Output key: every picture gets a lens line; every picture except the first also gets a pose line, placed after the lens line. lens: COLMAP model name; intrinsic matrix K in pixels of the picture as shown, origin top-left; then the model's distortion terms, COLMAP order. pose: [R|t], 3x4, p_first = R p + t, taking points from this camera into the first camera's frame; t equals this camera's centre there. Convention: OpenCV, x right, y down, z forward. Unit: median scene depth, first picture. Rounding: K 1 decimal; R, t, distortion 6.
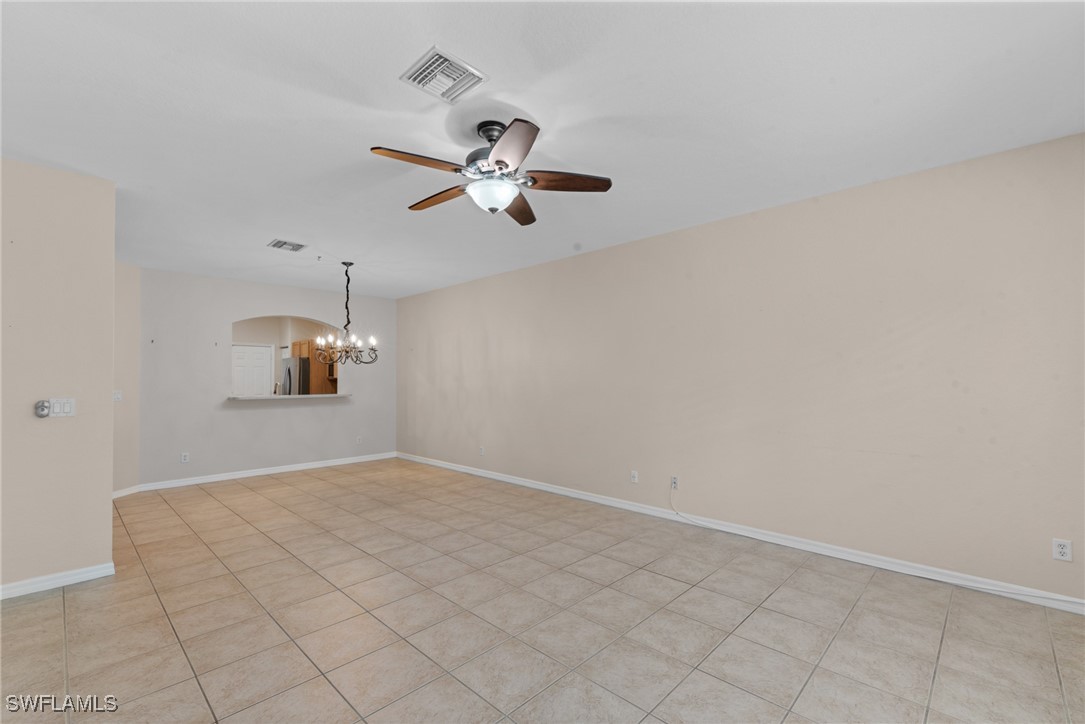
lens RADIAL K [[470.9, 0, 546.2], [0, 470.9, 378.3], [0, 0, 1]] dist [-0.001351, -0.000574]
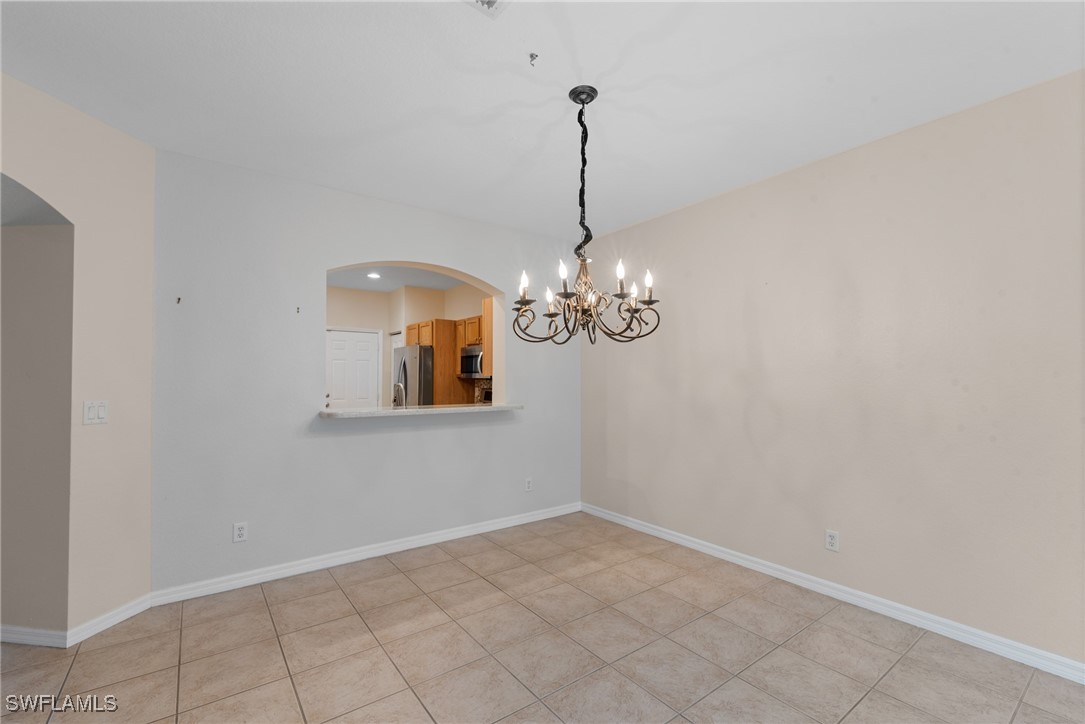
lens RADIAL K [[474.7, 0, 540.8], [0, 474.7, 367.1], [0, 0, 1]] dist [0.011639, -0.000053]
pose [[0.985626, -0.001166, -0.168938, -0.237054], [-0.002763, 0.999731, -0.023015, 0.001104], [0.168920, 0.023150, 0.985358, 0.358467]]
